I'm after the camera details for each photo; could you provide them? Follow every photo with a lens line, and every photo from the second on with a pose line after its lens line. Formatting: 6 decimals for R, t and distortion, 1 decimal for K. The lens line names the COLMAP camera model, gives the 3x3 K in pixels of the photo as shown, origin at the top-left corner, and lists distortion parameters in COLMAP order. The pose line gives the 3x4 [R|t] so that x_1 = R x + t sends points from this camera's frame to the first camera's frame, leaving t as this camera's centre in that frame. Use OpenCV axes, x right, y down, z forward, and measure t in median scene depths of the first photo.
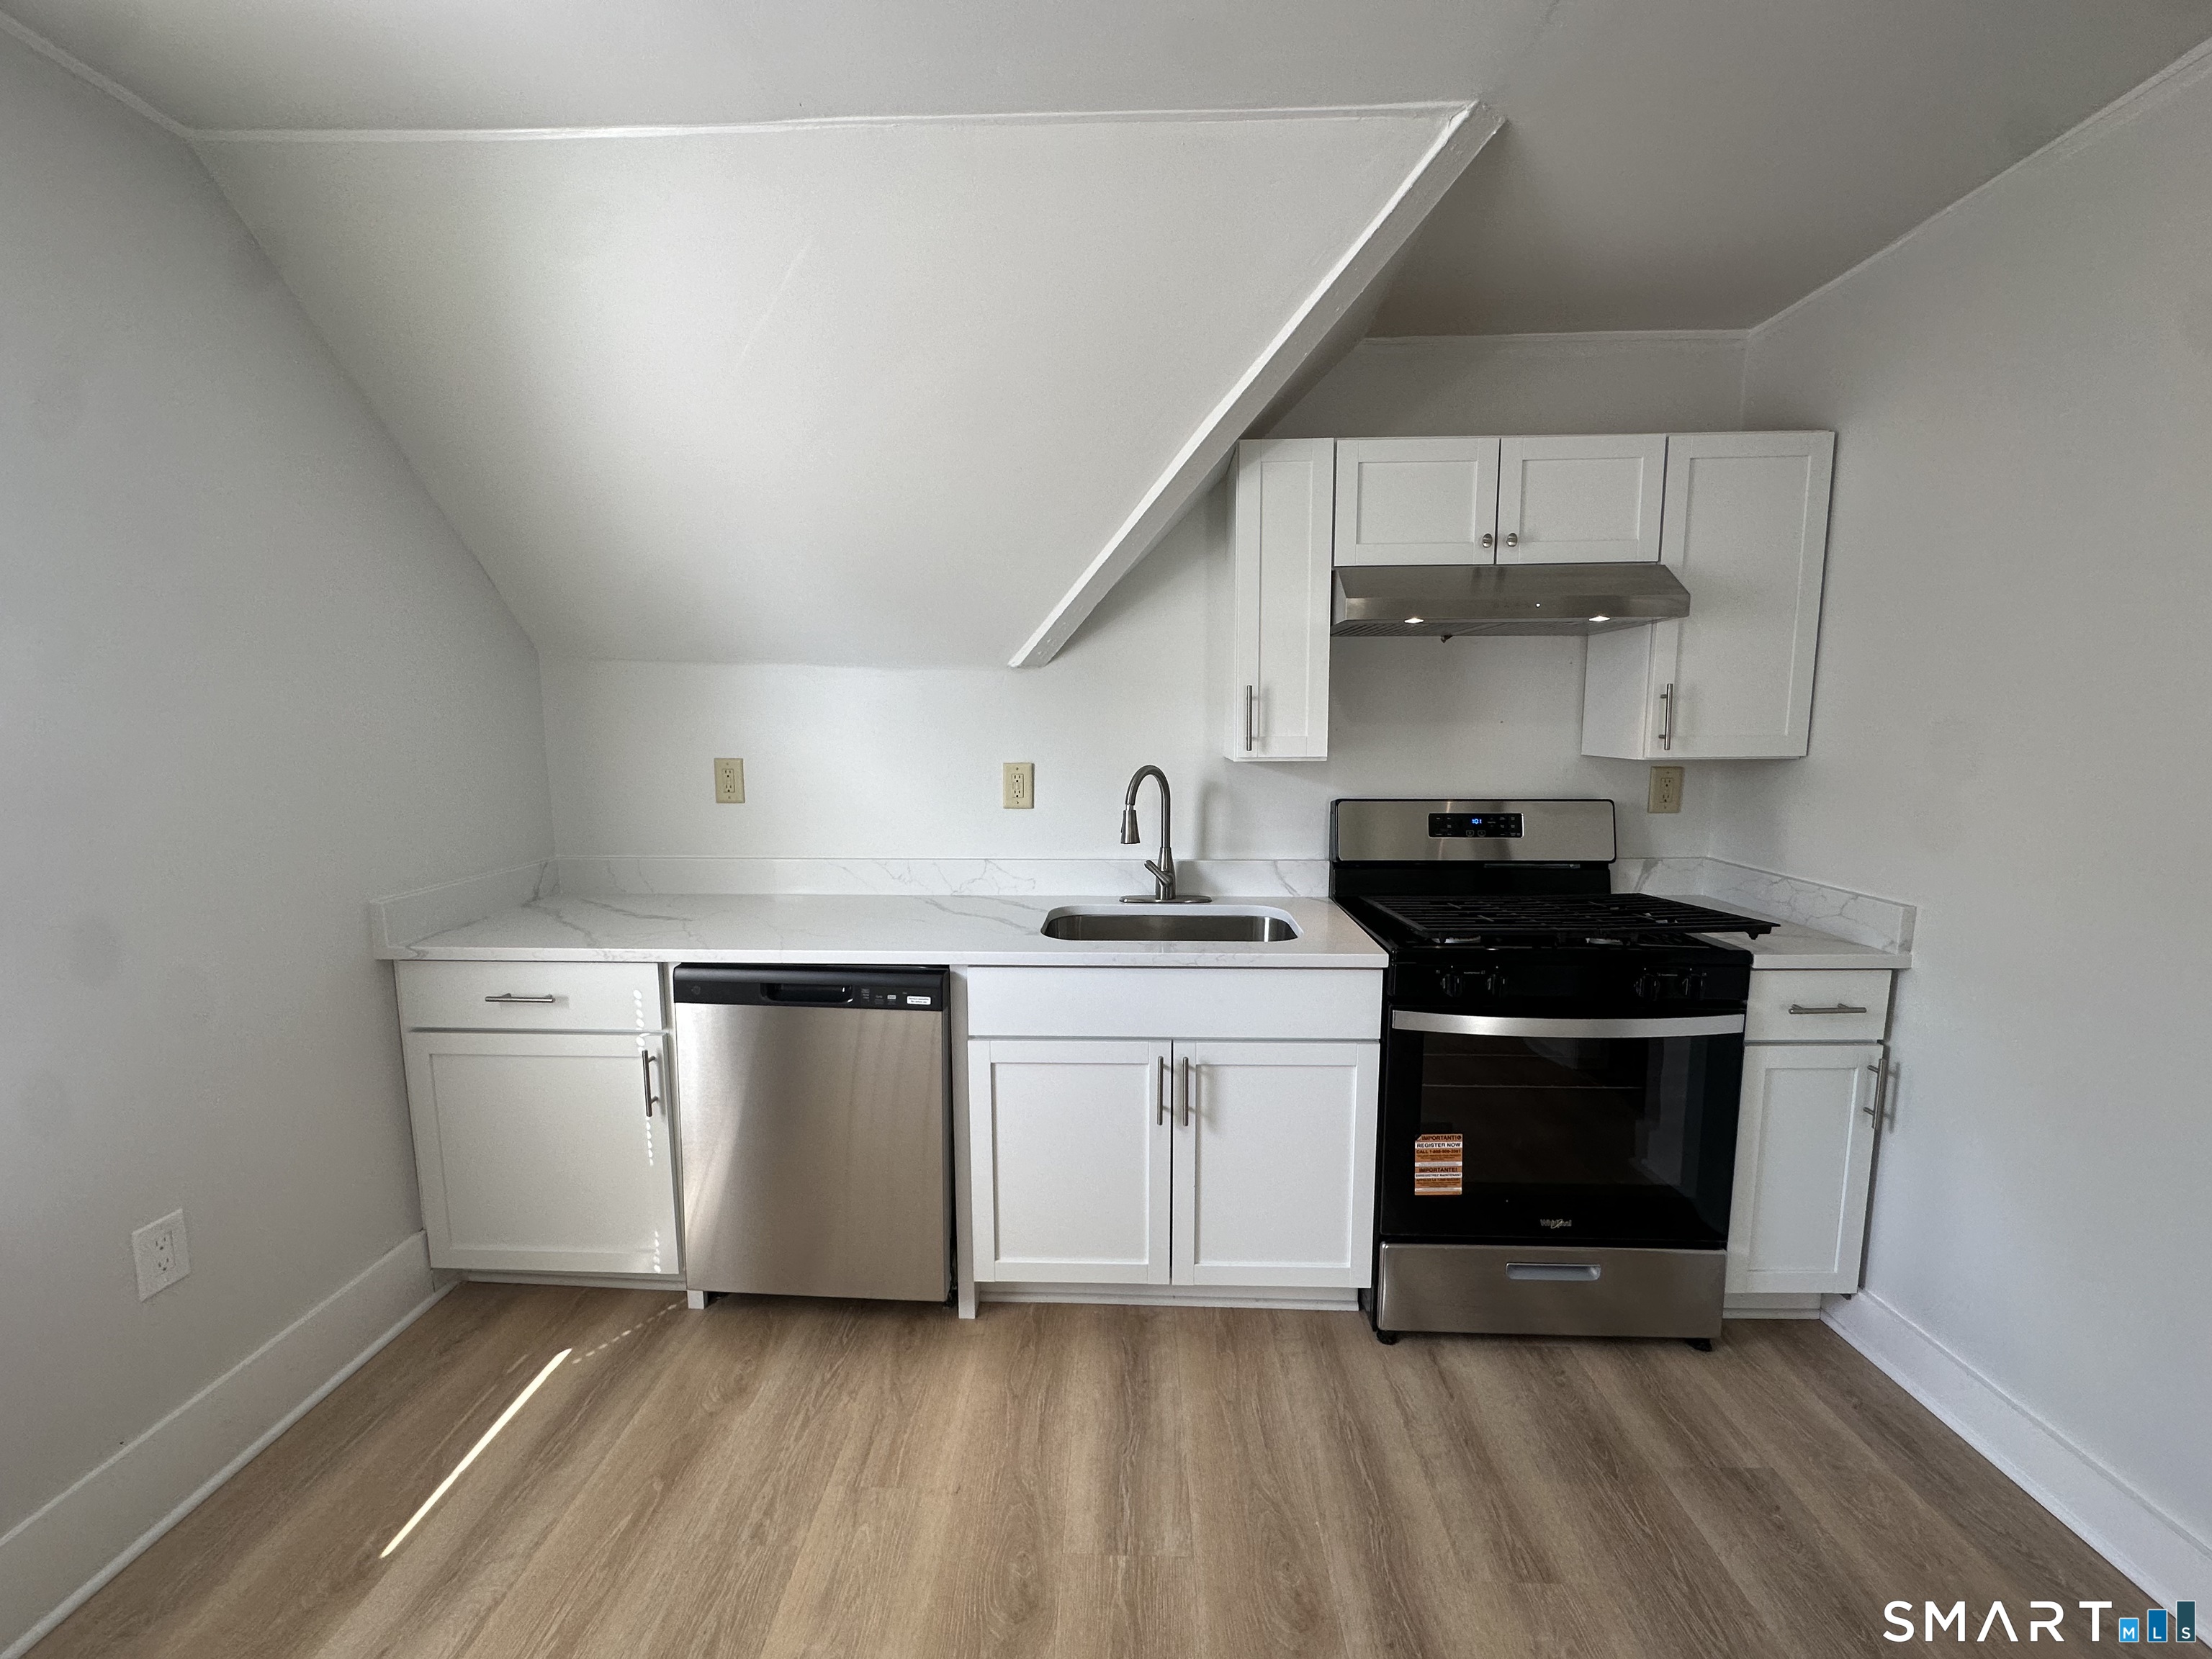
lens RADIAL K [[881.1, 0, 1102.5], [0, 881.1, 827.0], [0, 0, 1]] dist [-0.002786, -0.000131]
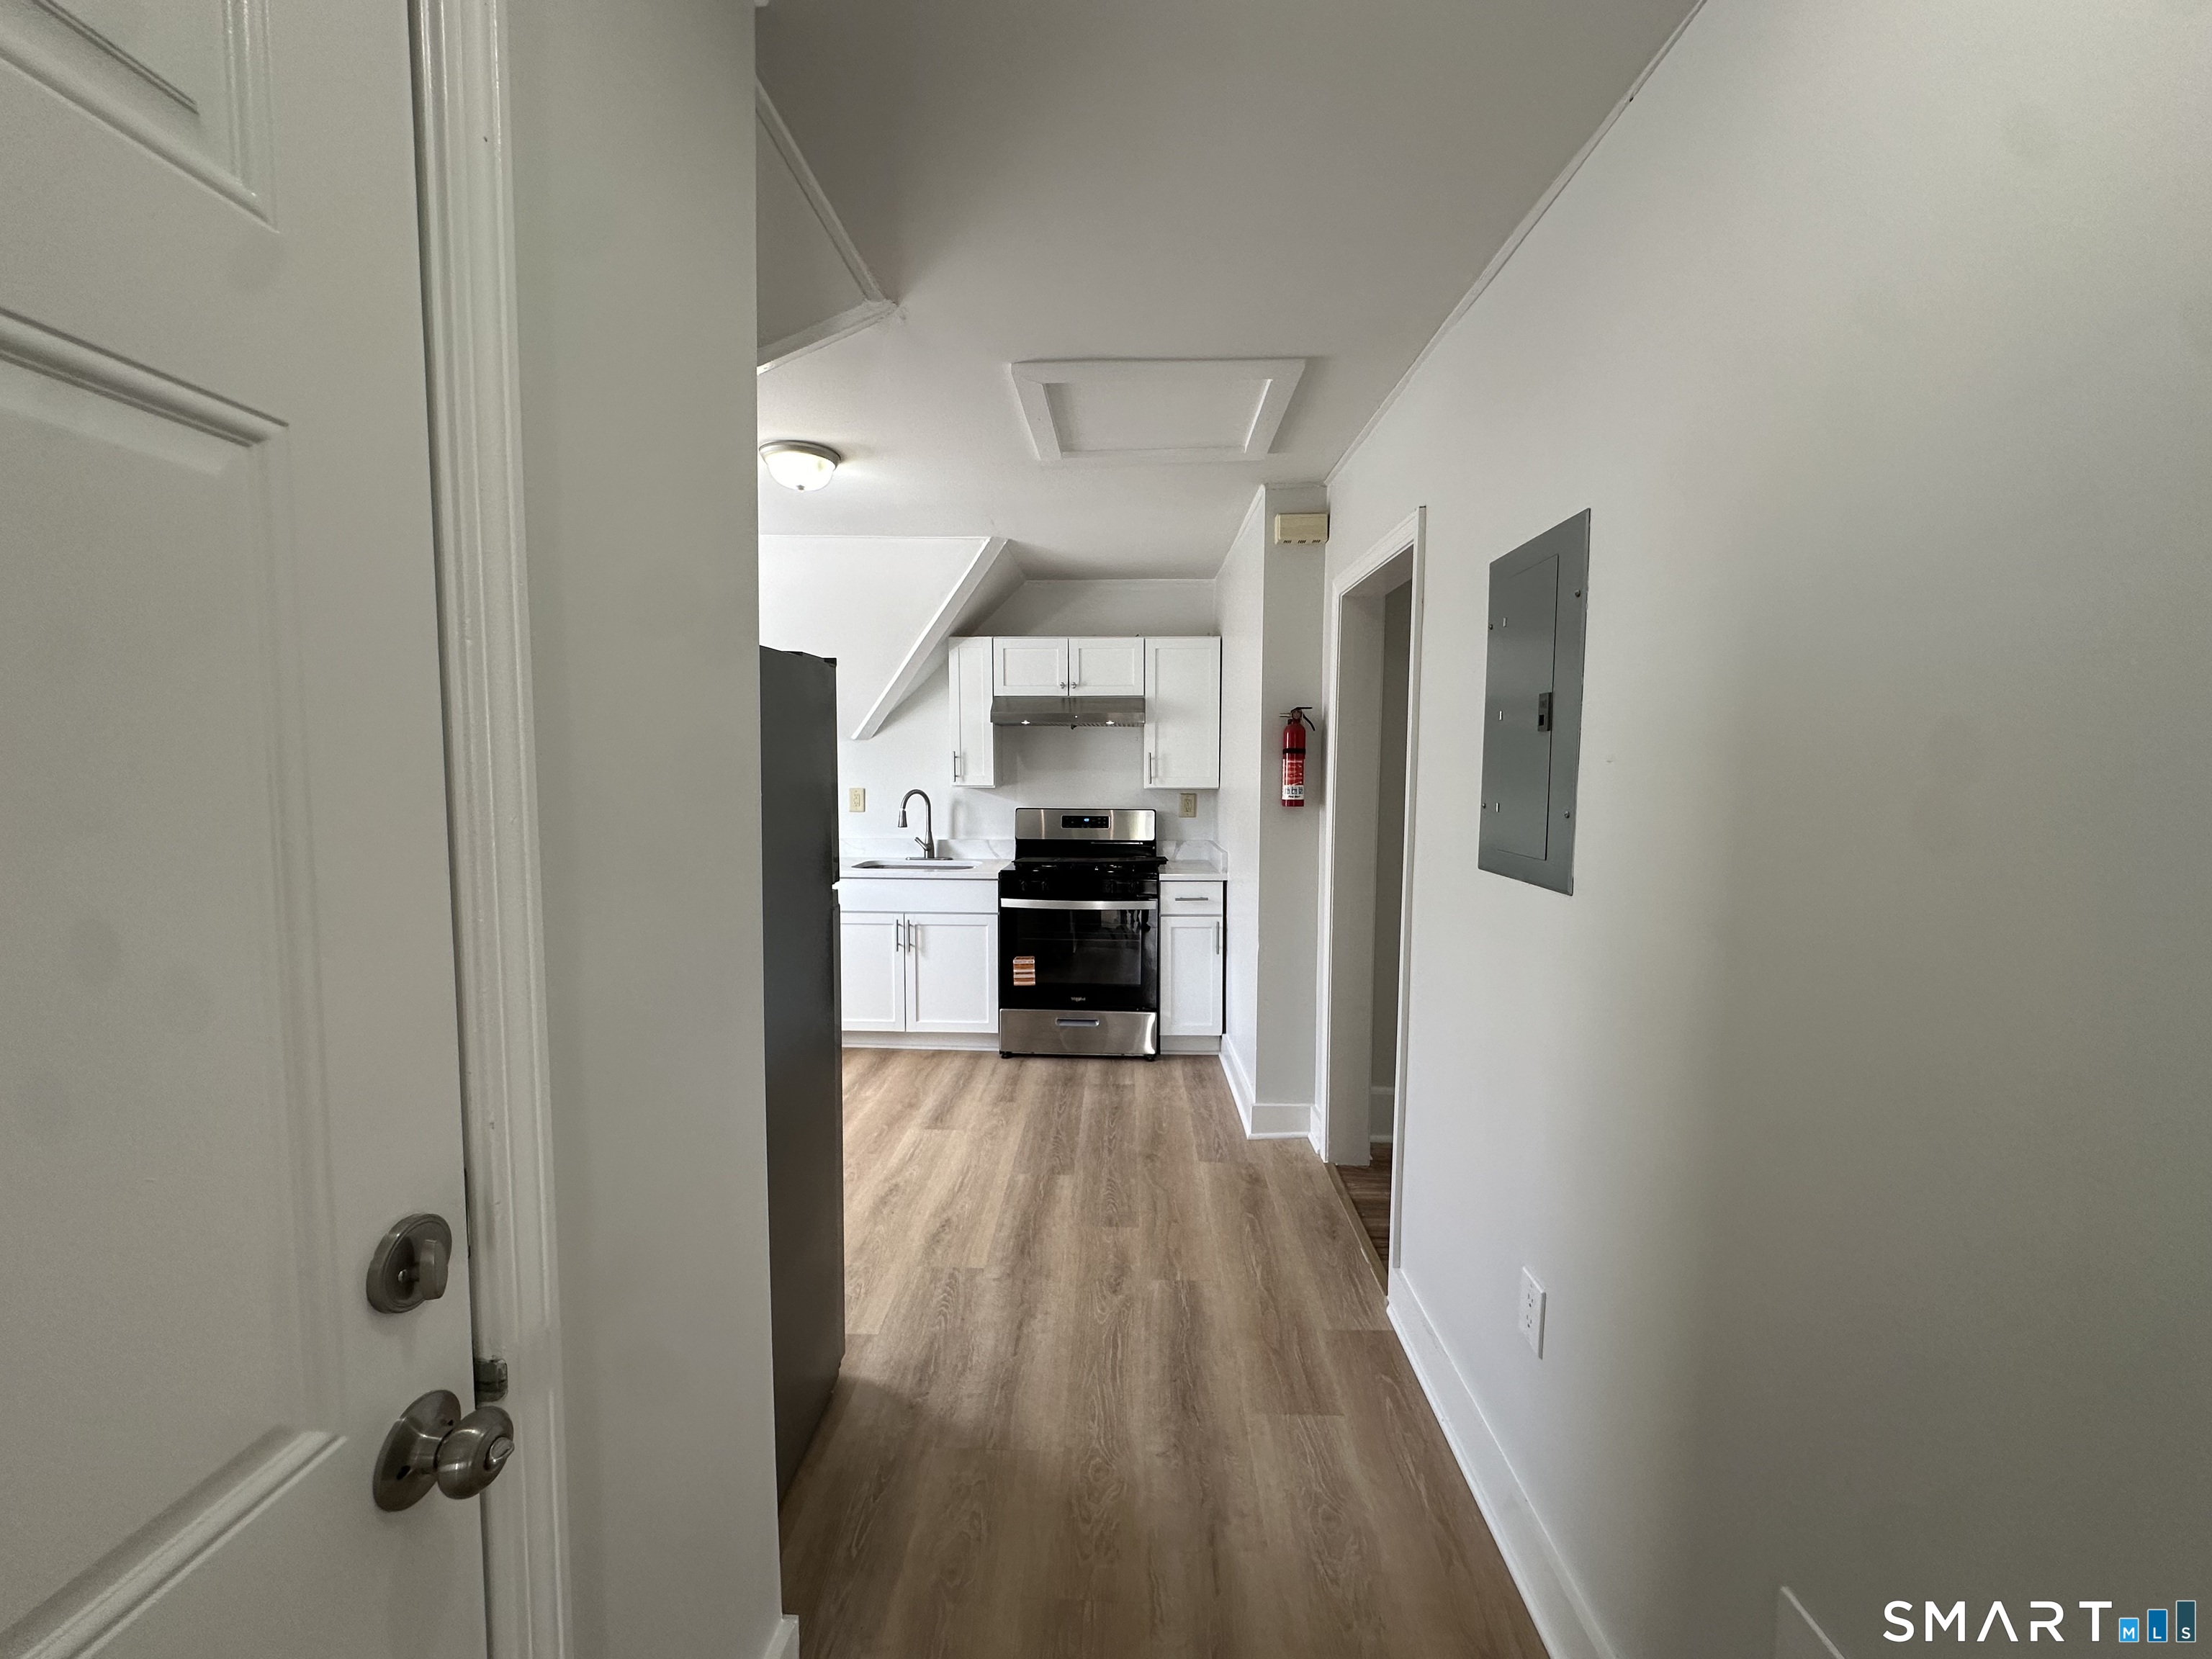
lens RADIAL K [[886.3, 0, 1100.9], [0, 886.3, 831.0], [0, 0, 1]] dist [-0.000931, 0.000263]
pose [[0.999940, 0.010344, 0.003524, 0.535439], [-0.010166, 0.998829, -0.047306, 0.132502], [-0.004009, 0.047267, 0.998874, -1.160342]]
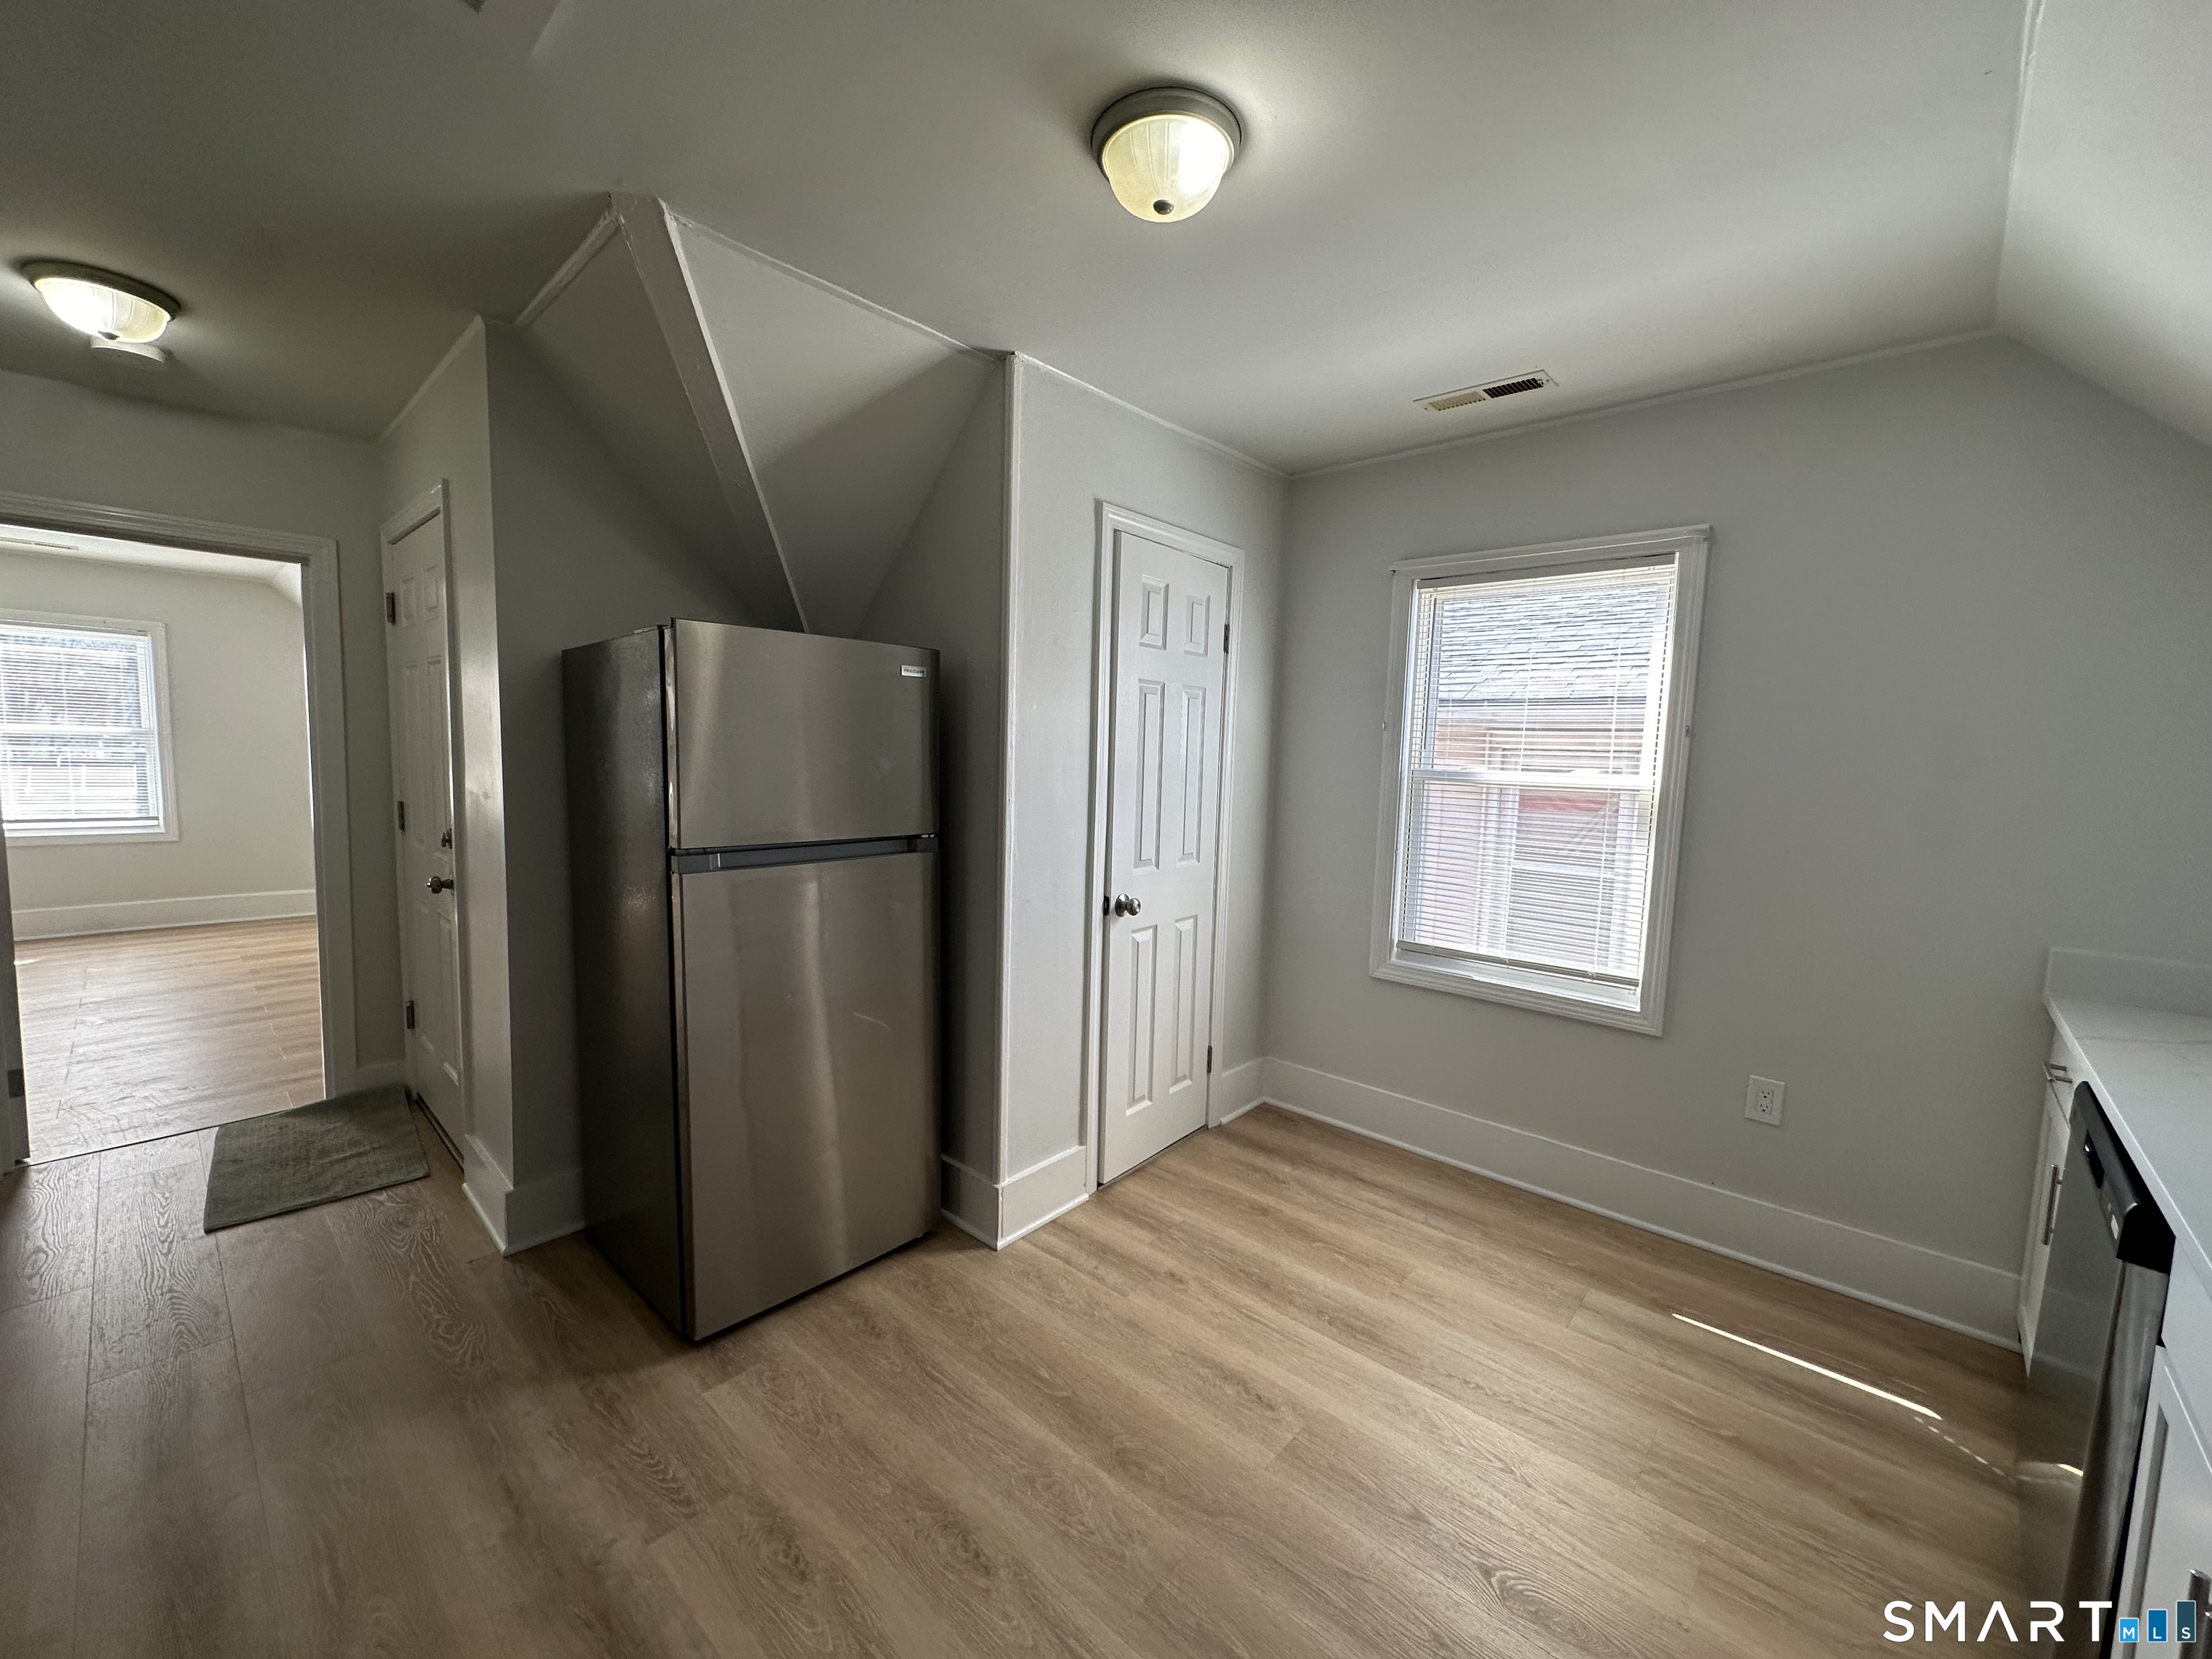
lens RADIAL K [[886.3, 0, 1100.9], [0, 886.3, 831.0], [0, 0, 1]] dist [-0.000931, 0.000263]
pose [[-0.648133, 0.056632, -0.759419, 0.674137], [-0.120216, 0.977118, 0.175467, -0.094838], [0.751979, 0.205020, -0.626494, 0.752645]]
